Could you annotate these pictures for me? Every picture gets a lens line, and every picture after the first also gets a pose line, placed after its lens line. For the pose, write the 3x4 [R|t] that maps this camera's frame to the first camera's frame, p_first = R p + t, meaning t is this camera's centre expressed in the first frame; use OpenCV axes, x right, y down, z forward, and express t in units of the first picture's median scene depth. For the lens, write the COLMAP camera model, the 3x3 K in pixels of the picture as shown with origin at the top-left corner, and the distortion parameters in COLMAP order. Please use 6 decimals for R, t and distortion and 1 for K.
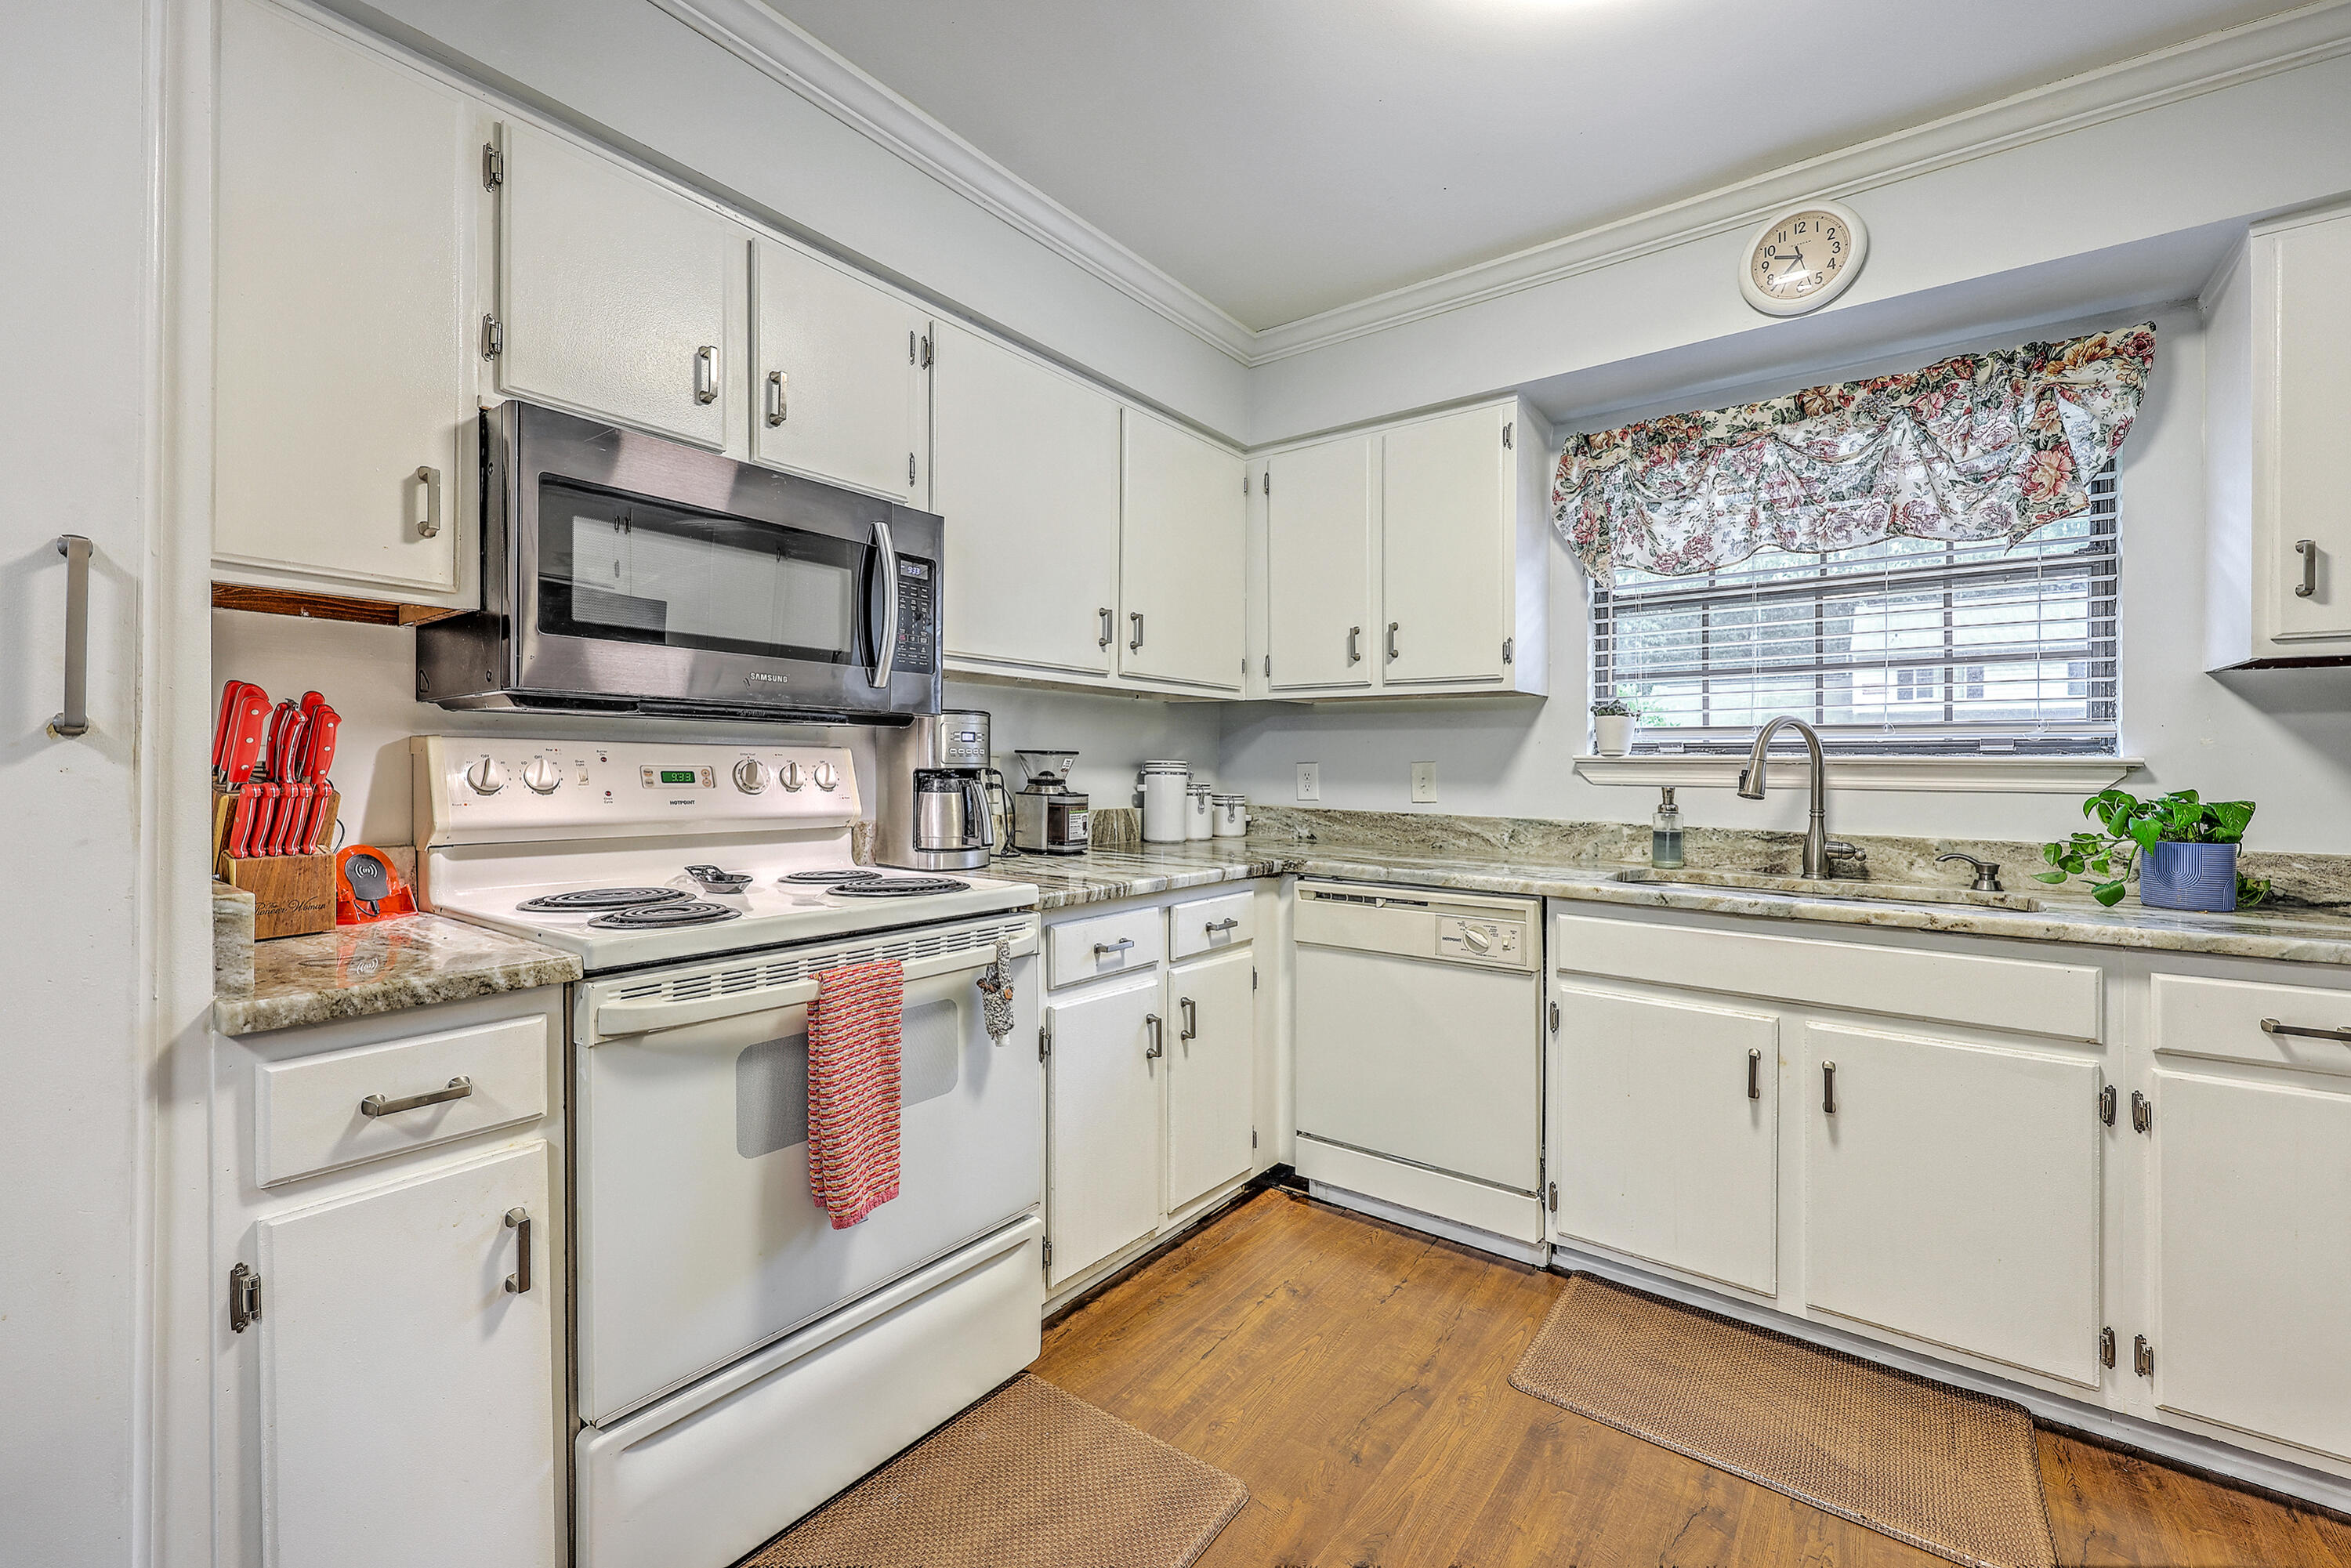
lens RADIAL K [[959.2, 0, 1170.7], [0, 959.2, 764.6], [0, 0, 1]] dist [0.006305, 0.000159]
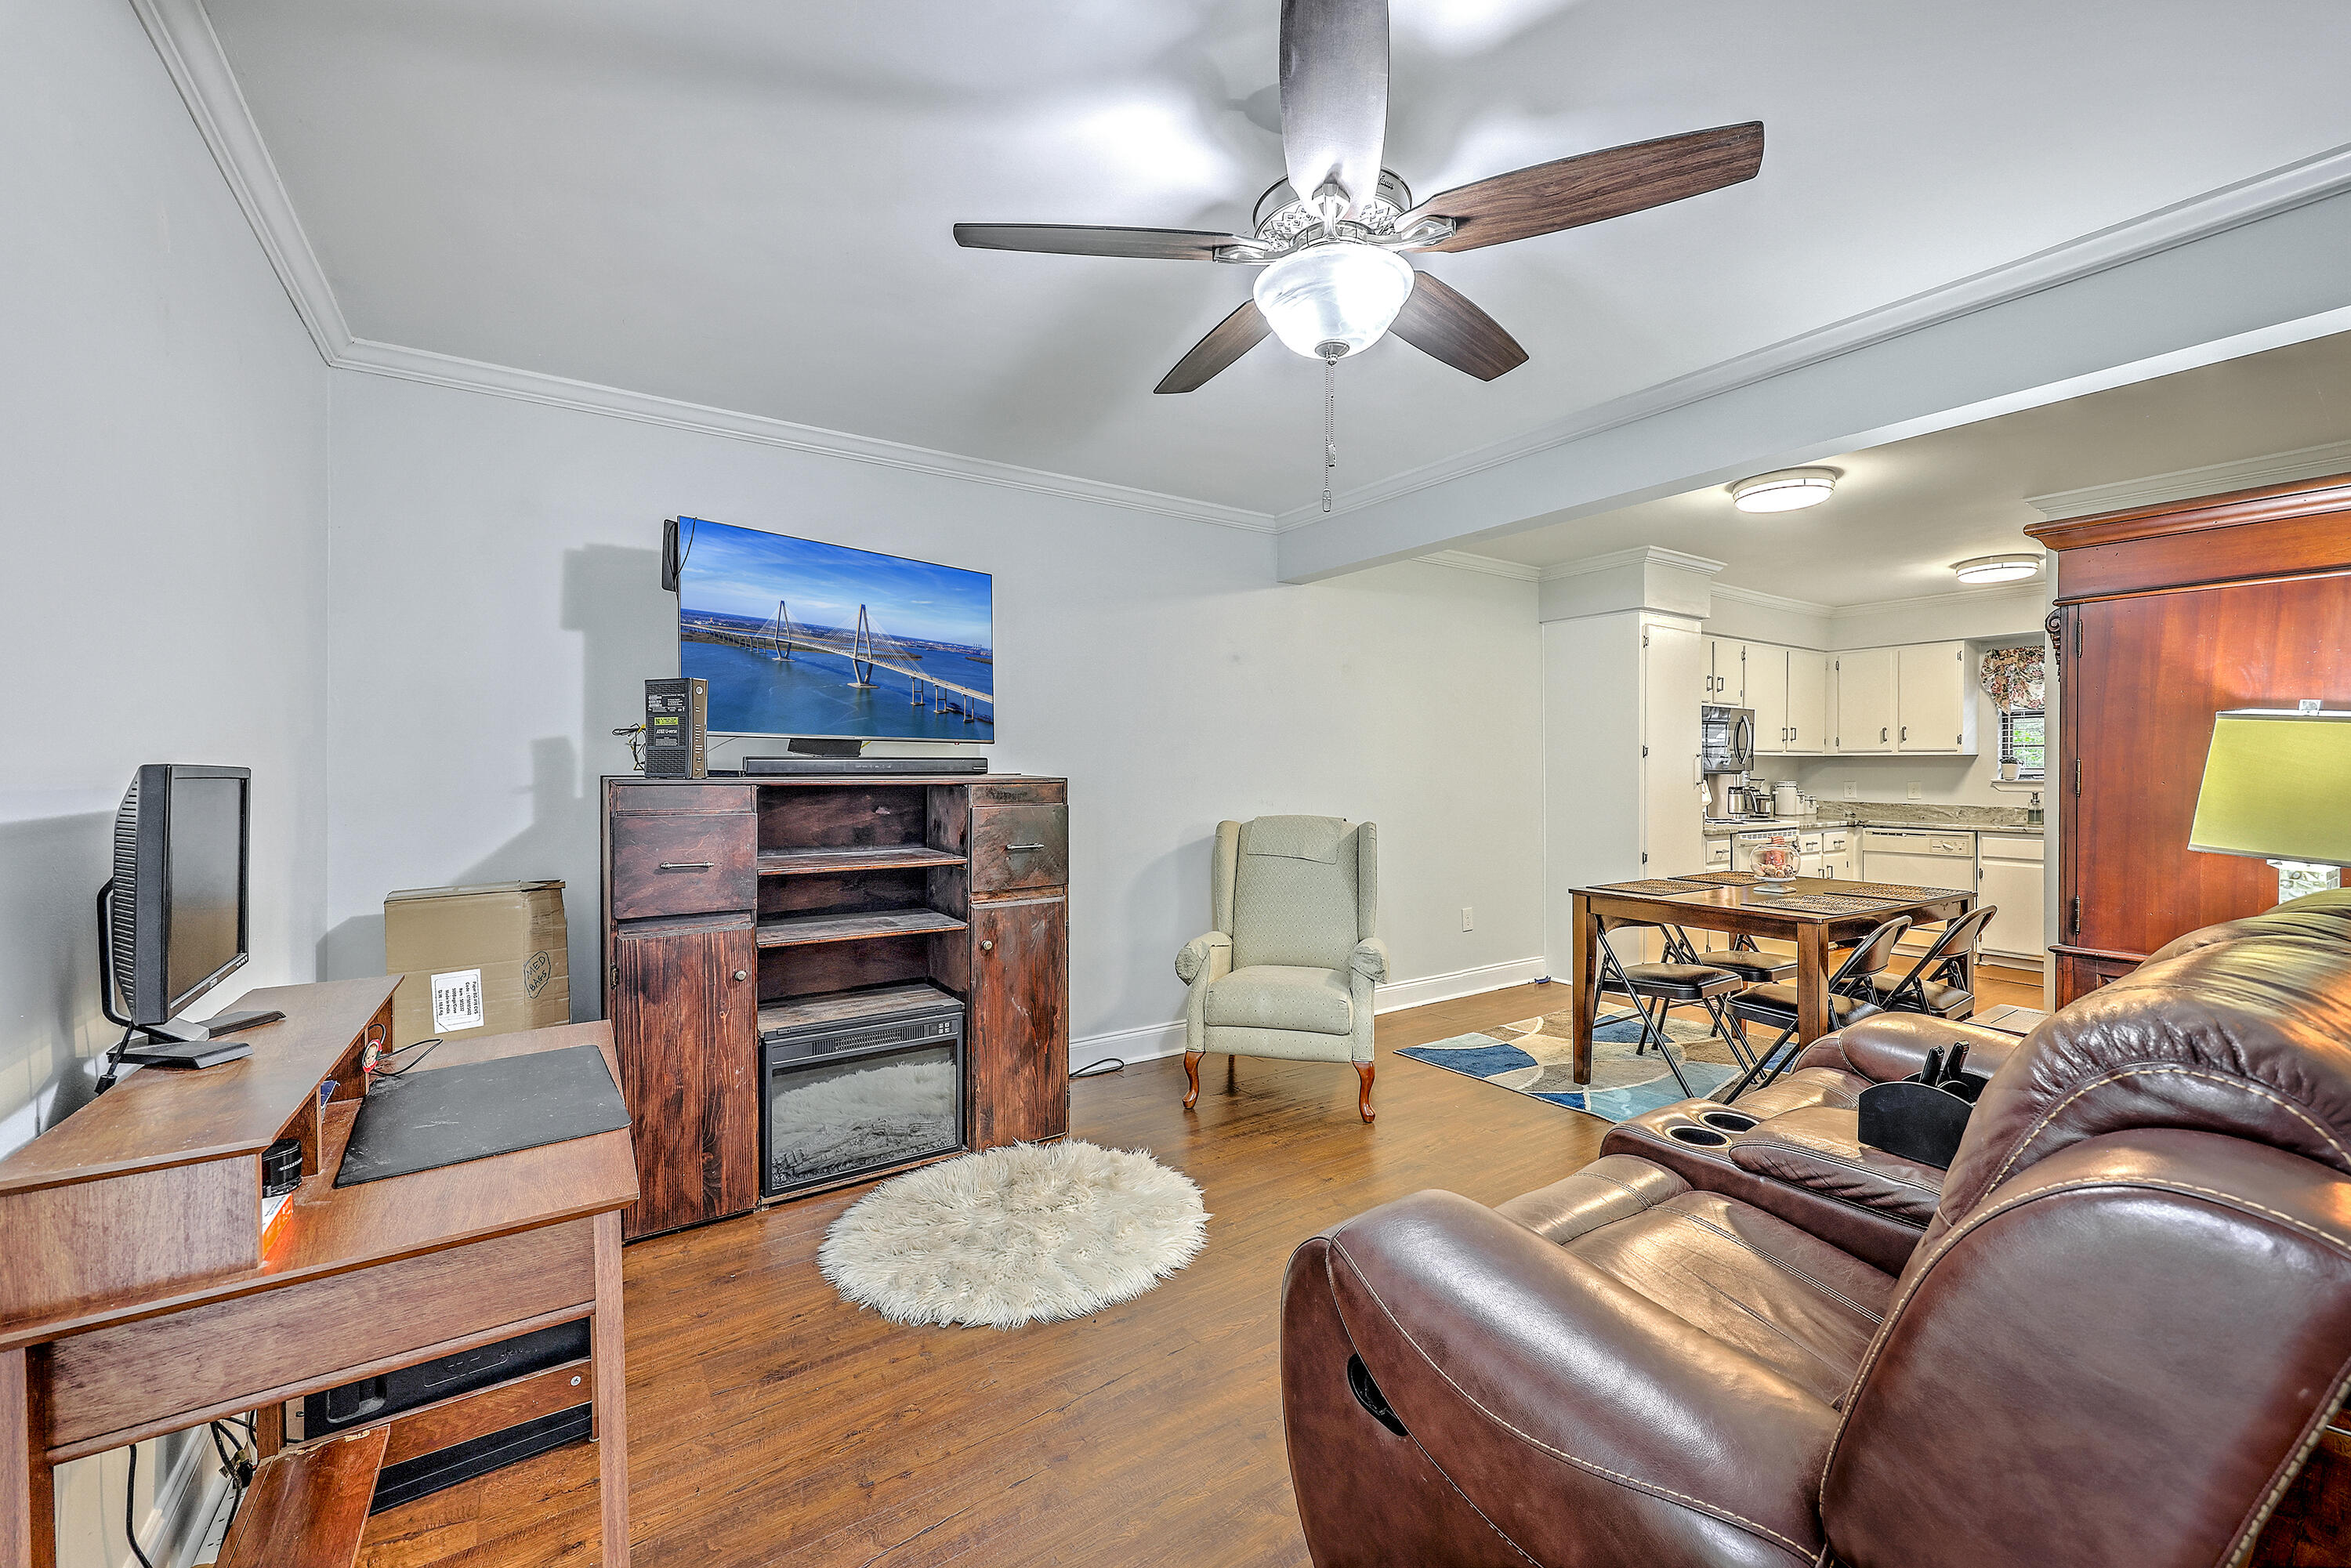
lens RADIAL K [[959.2, 0, 1197.6], [0, 959.2, 778.6], [0, 0, 1]] dist [0.006305, 0.000159]
pose [[0.951351, -0.003923, -0.308085, -0.903123], [0.005995, 0.999965, 0.005779, -0.047162], [0.308052, -0.007345, 0.951341, -2.365206]]
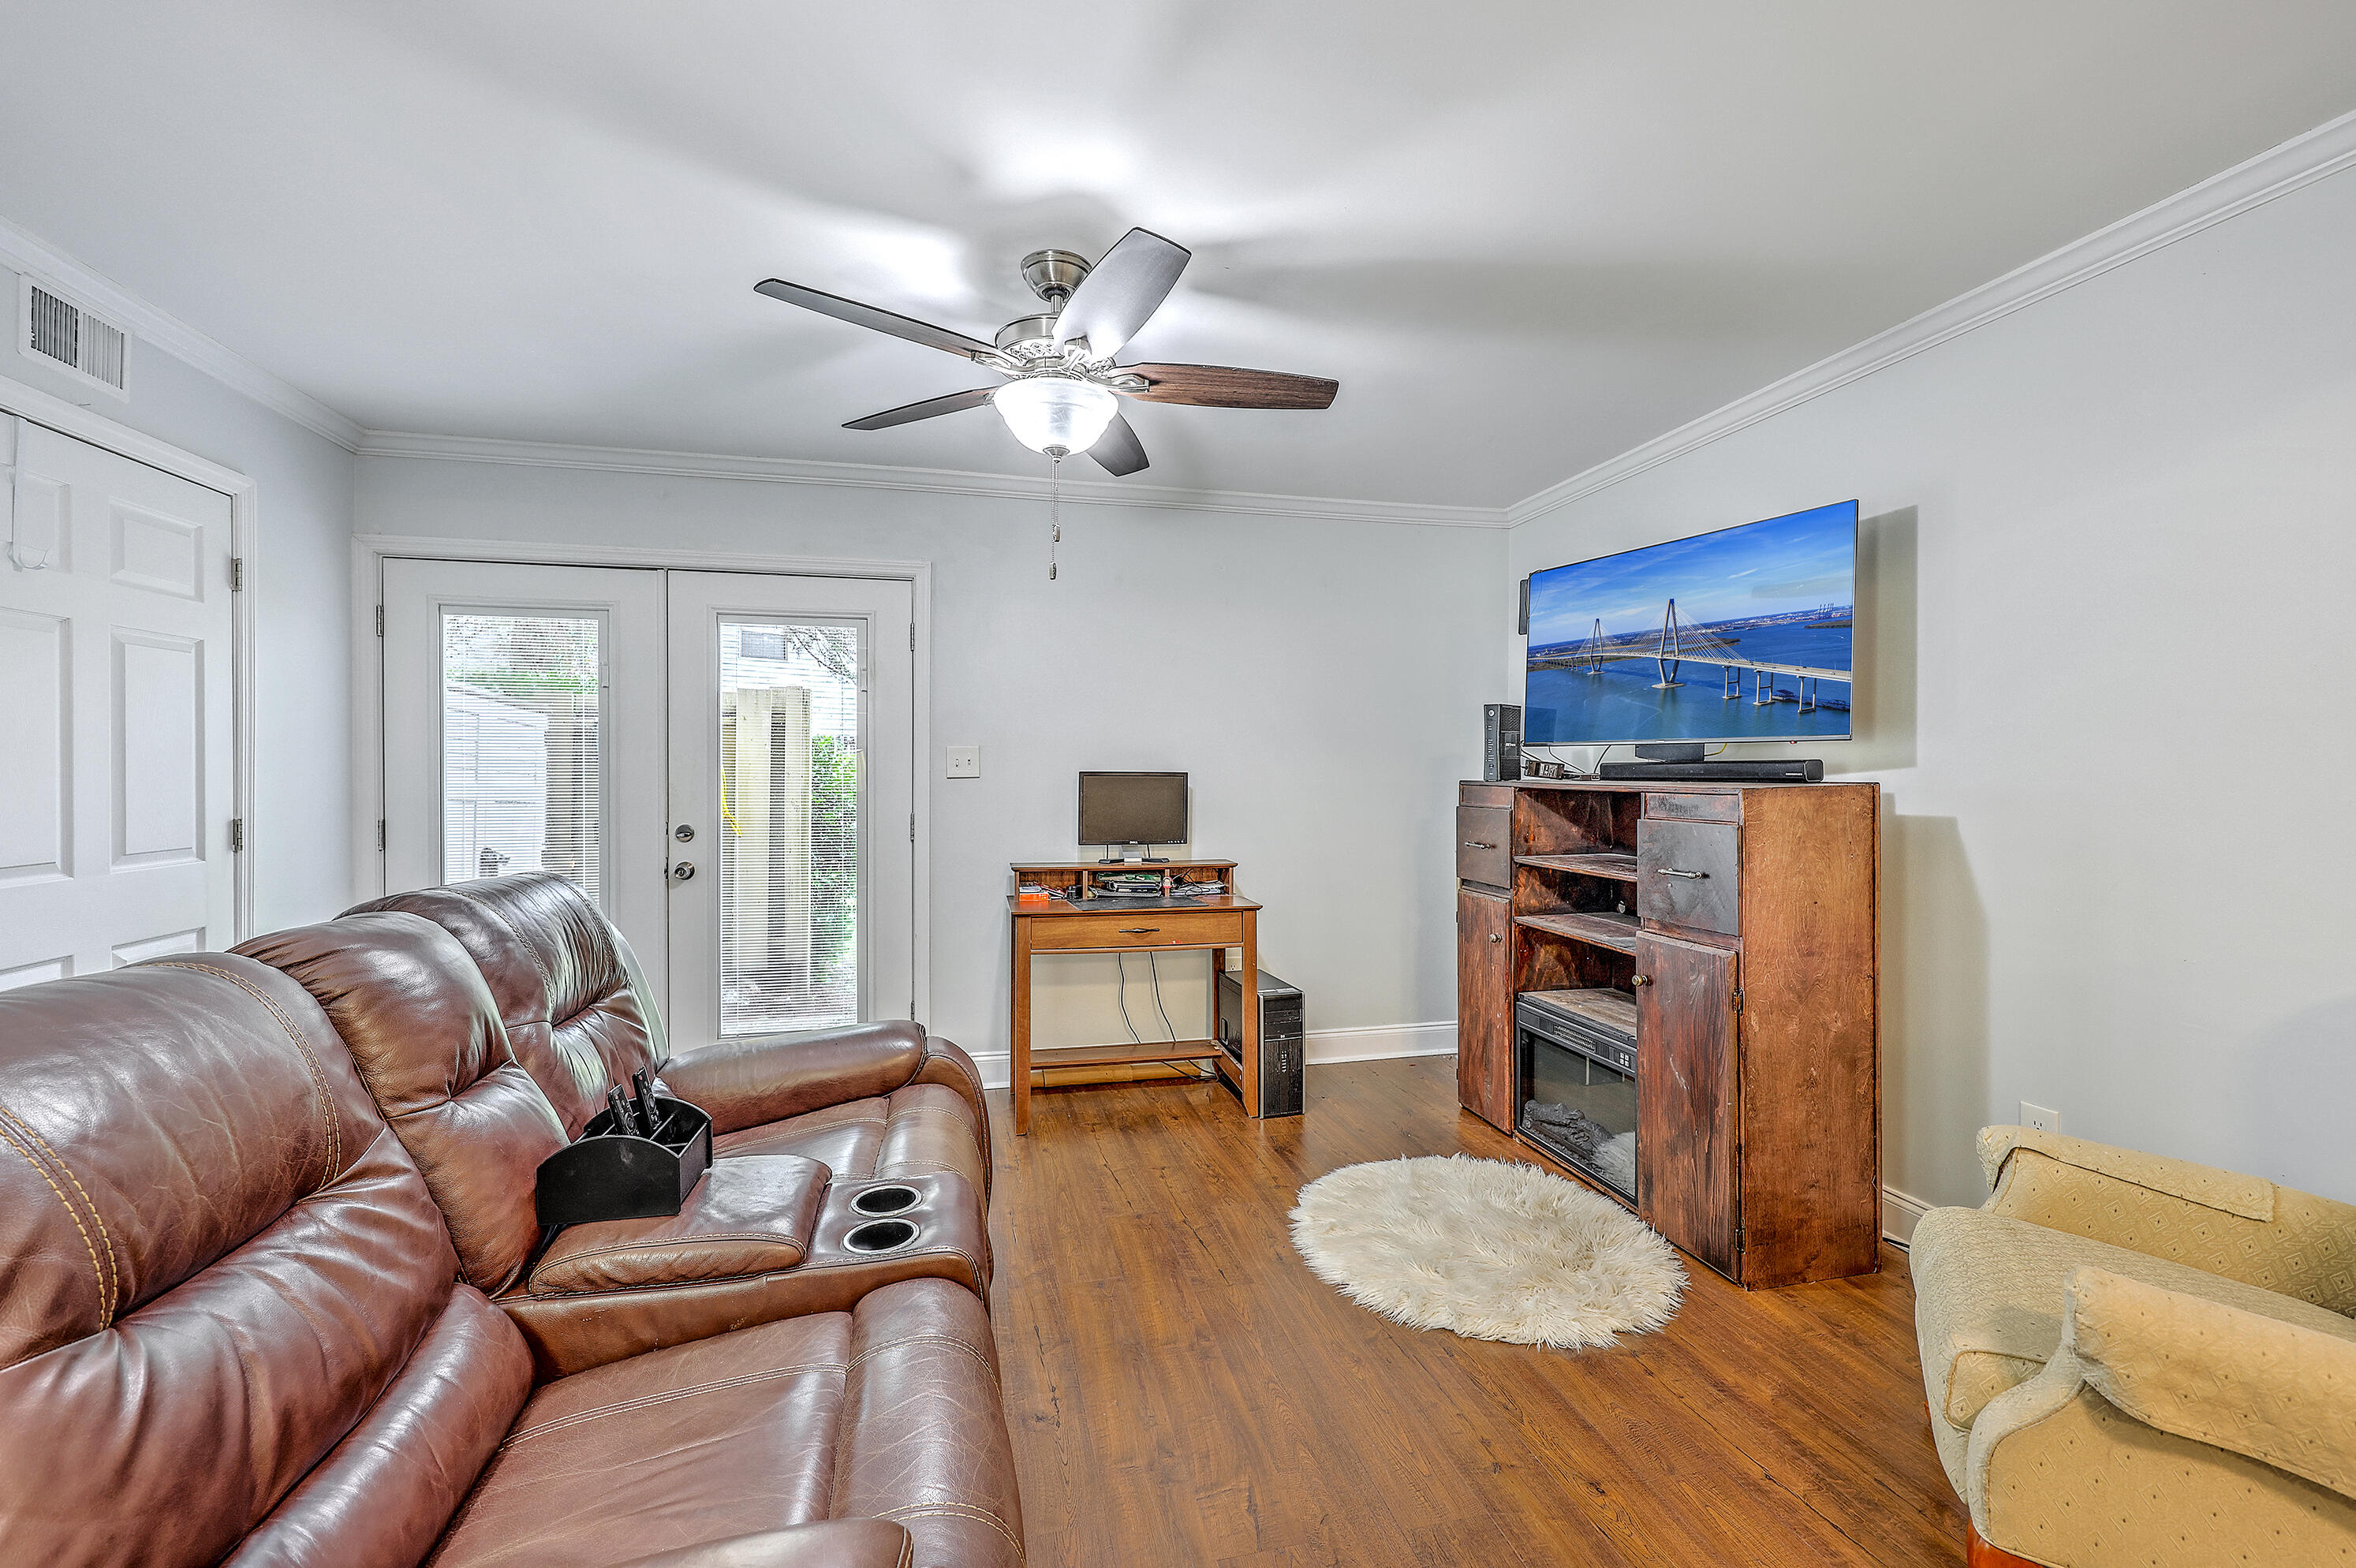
lens RADIAL K [[961.3, 0, 1187.4], [0, 961.3, 773.6], [0, 0, 1]] dist [0.006305, 0.000159]
pose [[-0.636211, -0.000261, -0.771515, -0.352895], [-0.001991, 0.999997, 0.001304, -0.056754], [0.771513, 0.002365, -0.636209, -0.841566]]
